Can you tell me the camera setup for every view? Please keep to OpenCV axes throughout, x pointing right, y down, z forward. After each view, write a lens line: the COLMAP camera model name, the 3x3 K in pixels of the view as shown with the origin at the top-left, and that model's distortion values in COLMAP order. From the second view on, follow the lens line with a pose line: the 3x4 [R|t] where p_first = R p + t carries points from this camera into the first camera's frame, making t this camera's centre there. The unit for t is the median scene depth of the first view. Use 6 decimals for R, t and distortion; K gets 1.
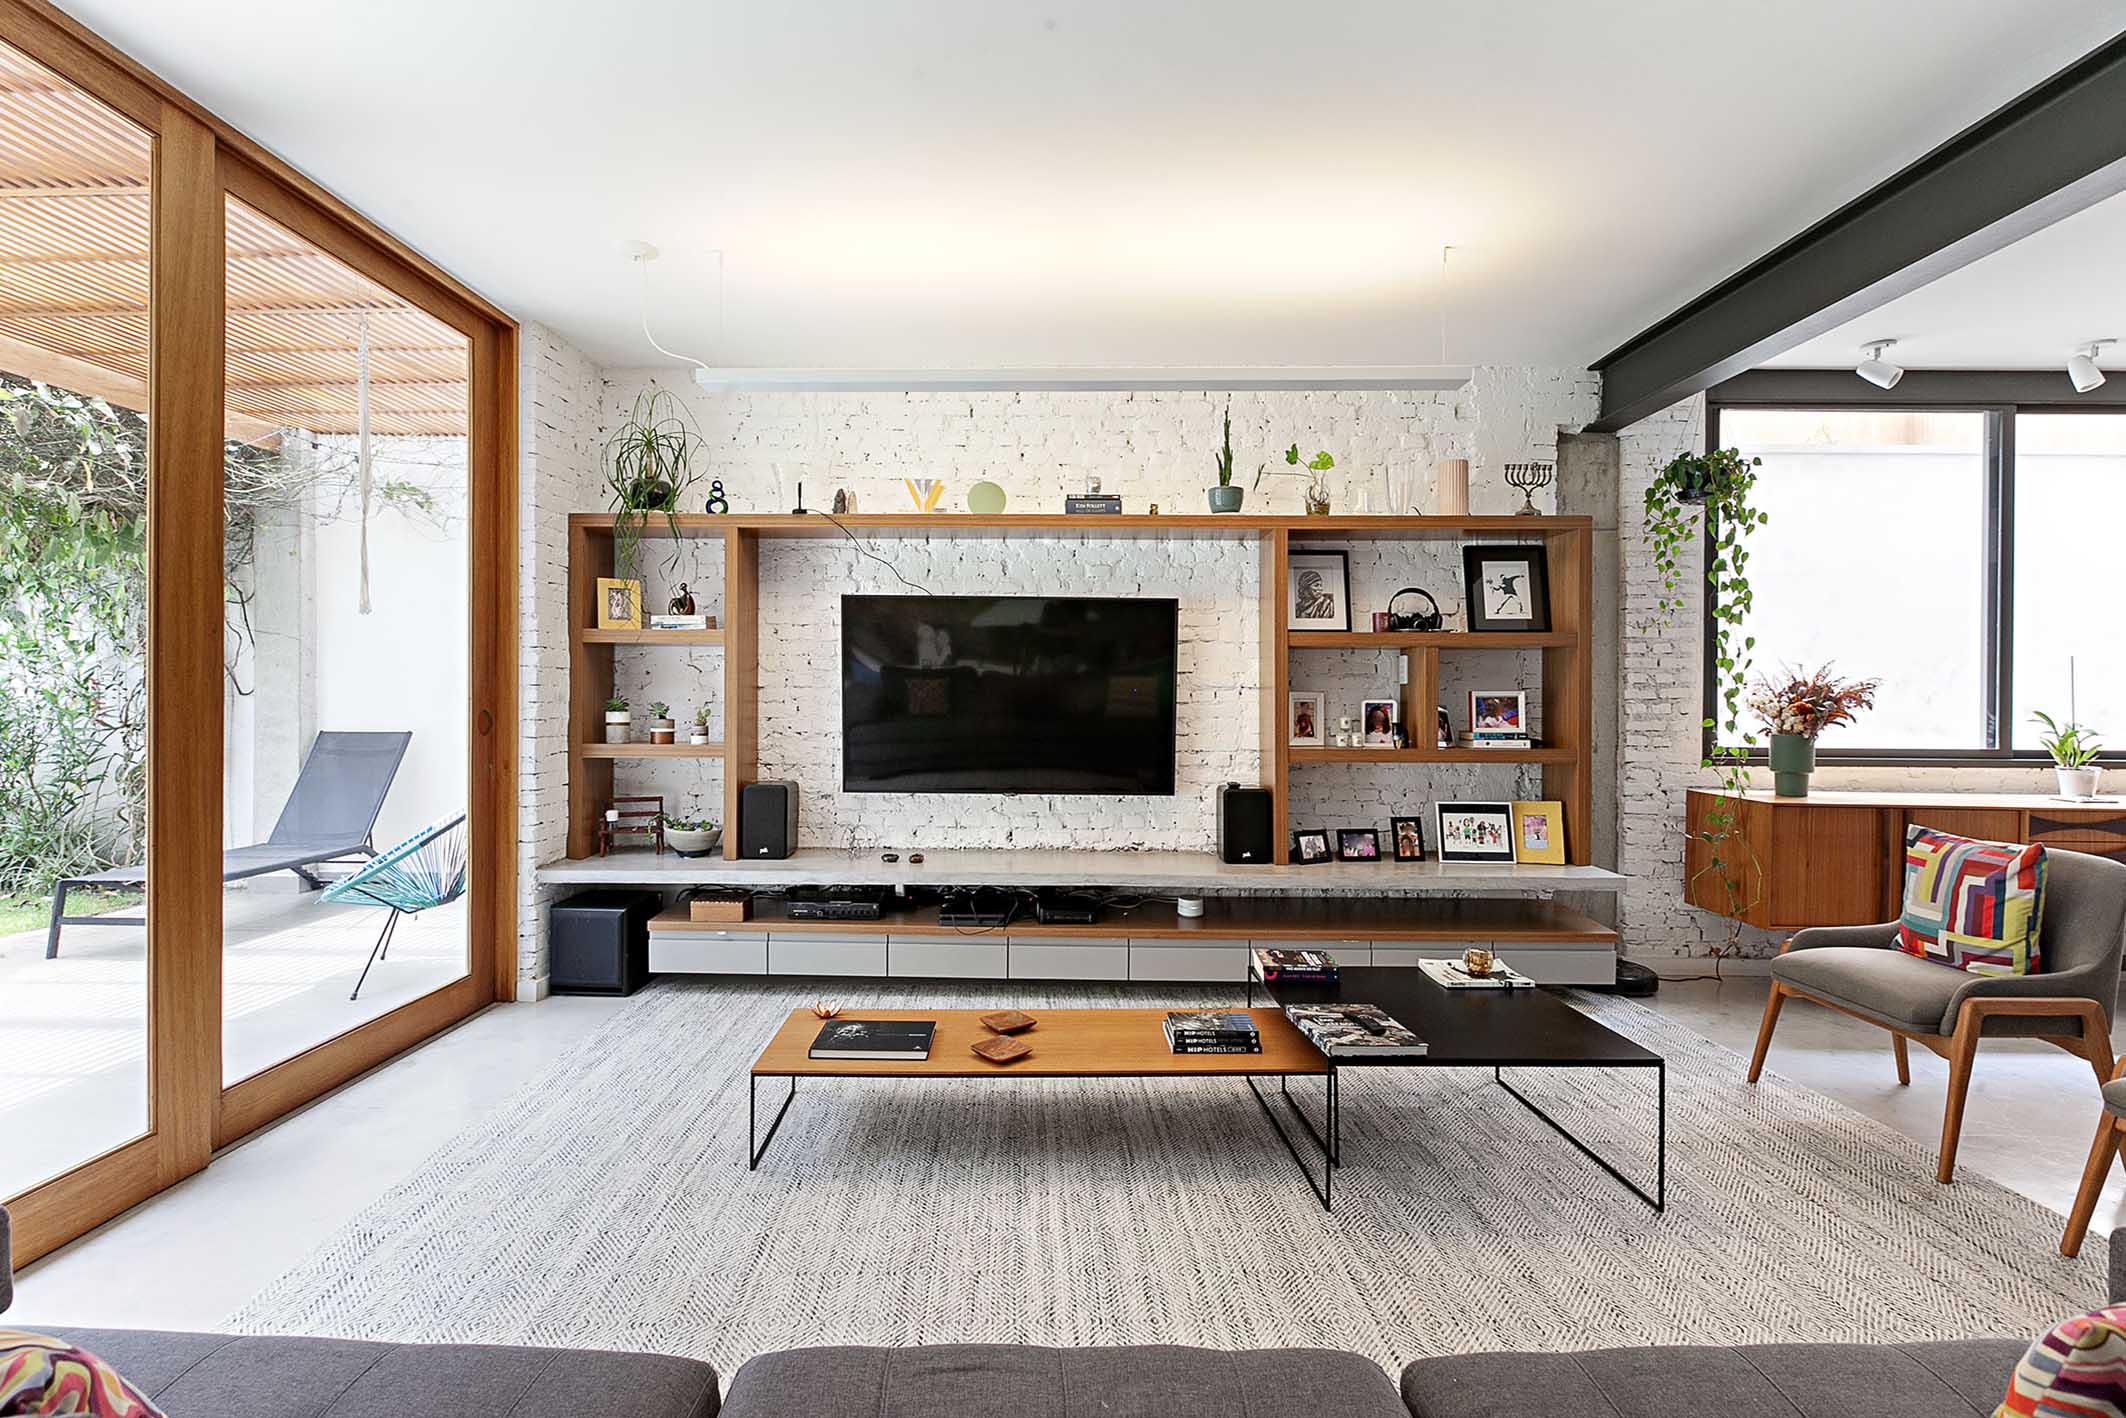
lens RADIAL K [[984.3, 0, 1005.7], [0, 984.3, 698.6], [0, 0, 1]] dist [-0.002199, 0.000308]
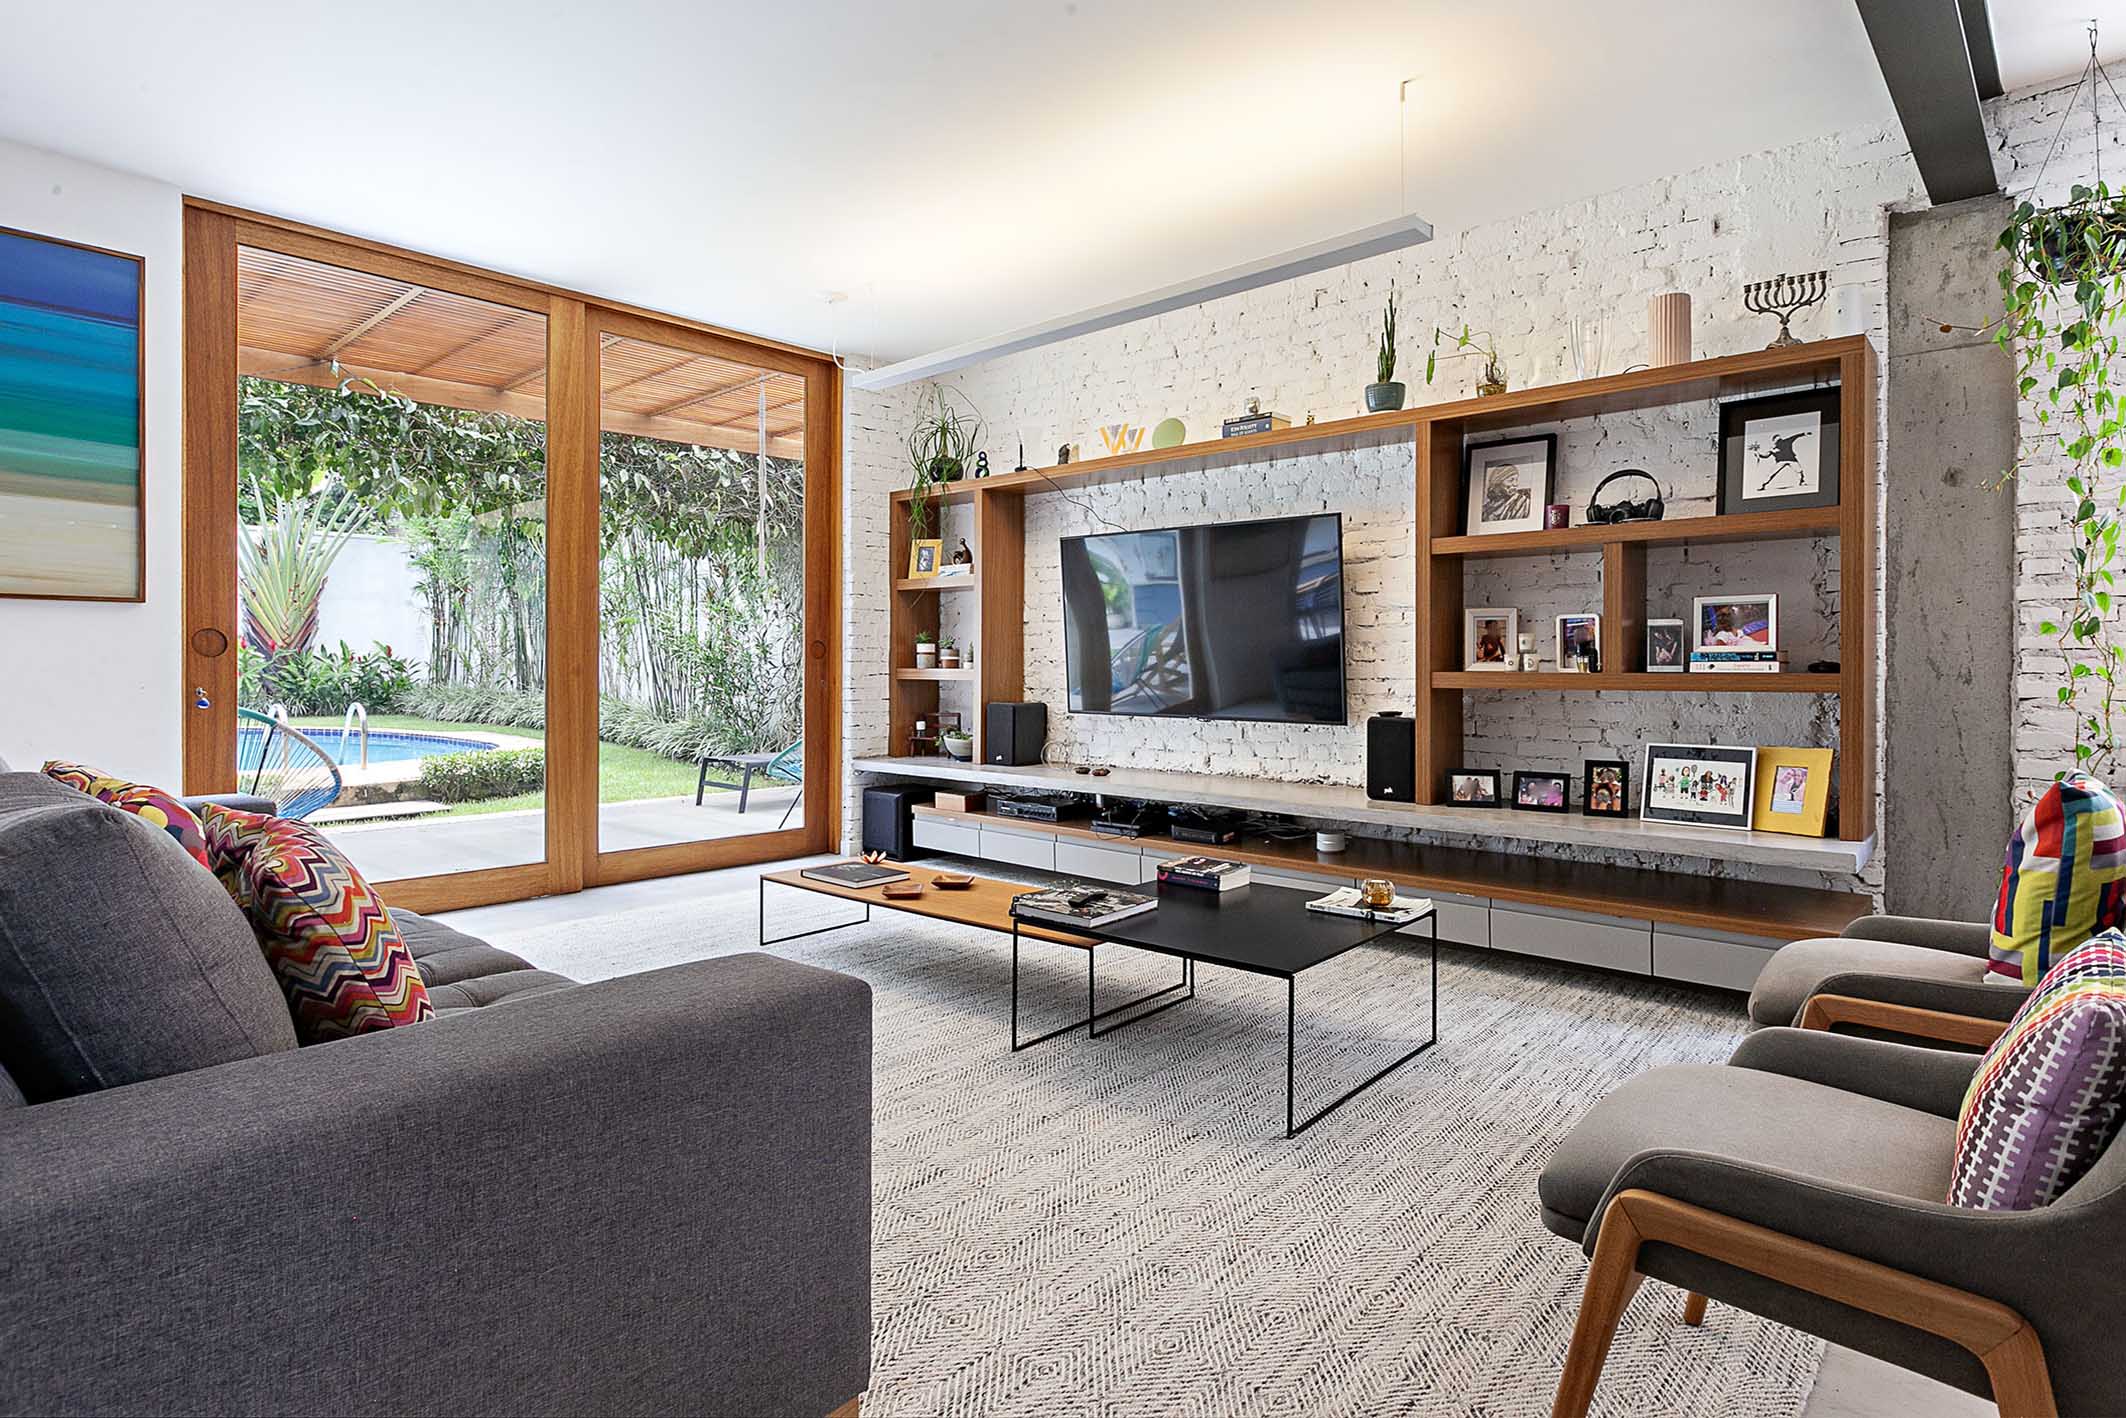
lens RADIAL K [[1081.2, 0, 1058.6], [0, 1081.2, 668.0], [0, 0, 1]] dist [0.000736, 0.000199]
pose [[0.756630, -0.002595, -0.653838, 0.645882], [-0.000348, 0.999990, -0.004372, 0.050277], [0.653843, 0.003536, 0.756622, 0.056286]]
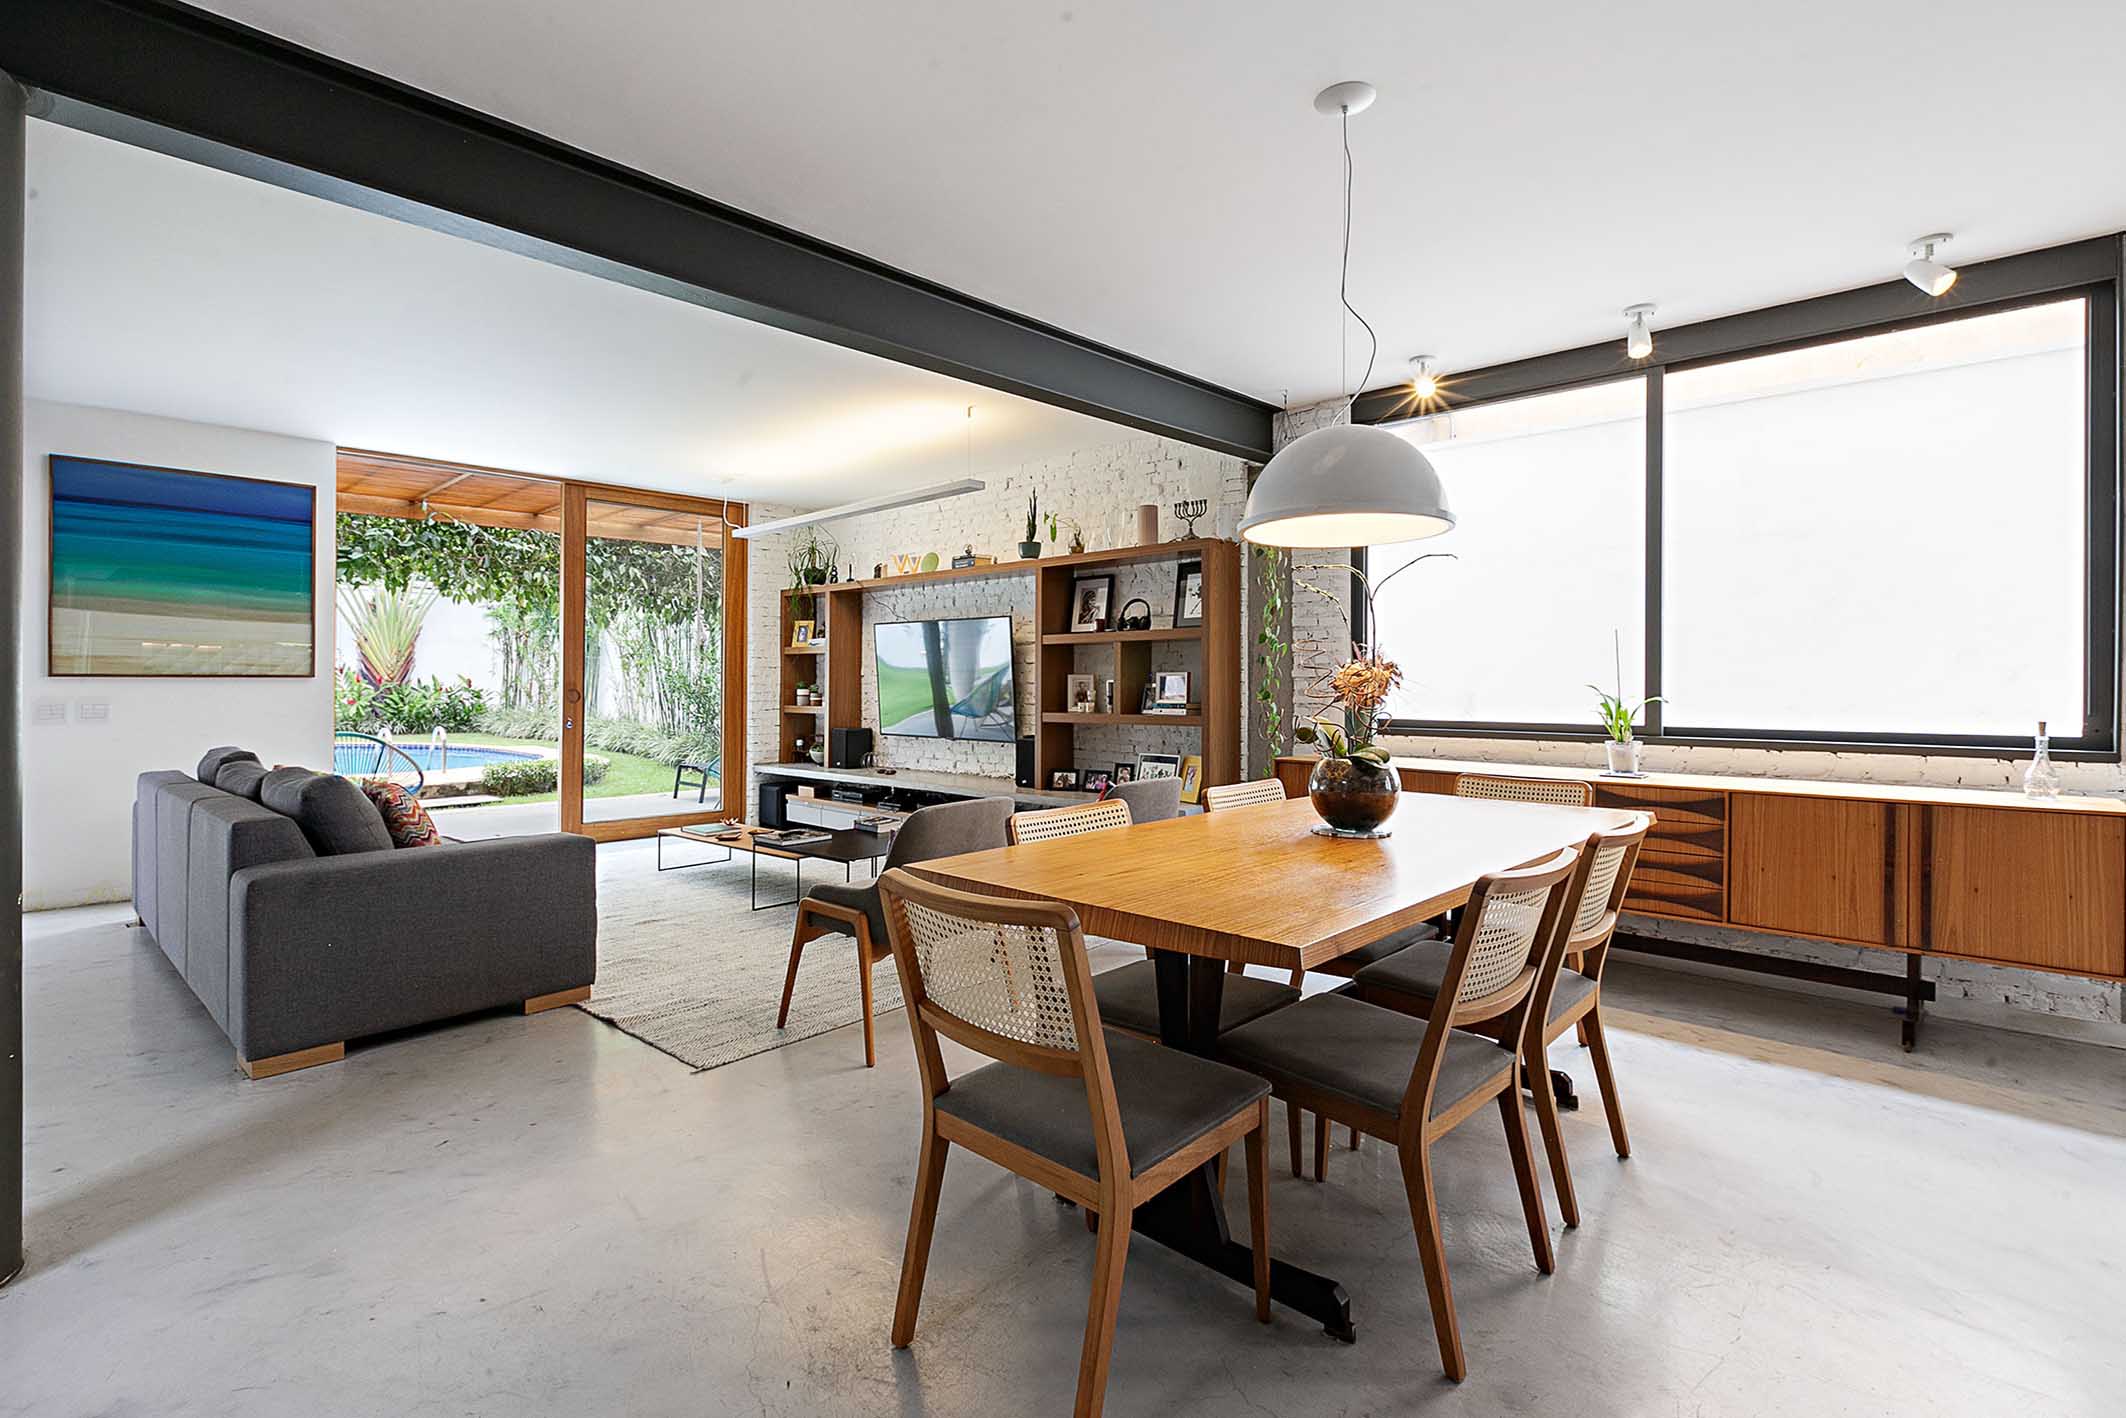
lens RADIAL K [[1000.8, 0, 1066.8], [0, 1000.8, 664.8], [0, 0, 1]] dist [0.000965, 0.000288]
pose [[0.739751, -0.018692, -0.672621, 1.313352], [0.003834, 0.999715, -0.023565, 0.013624], [0.672870, 0.014854, 0.739612, -0.109289]]
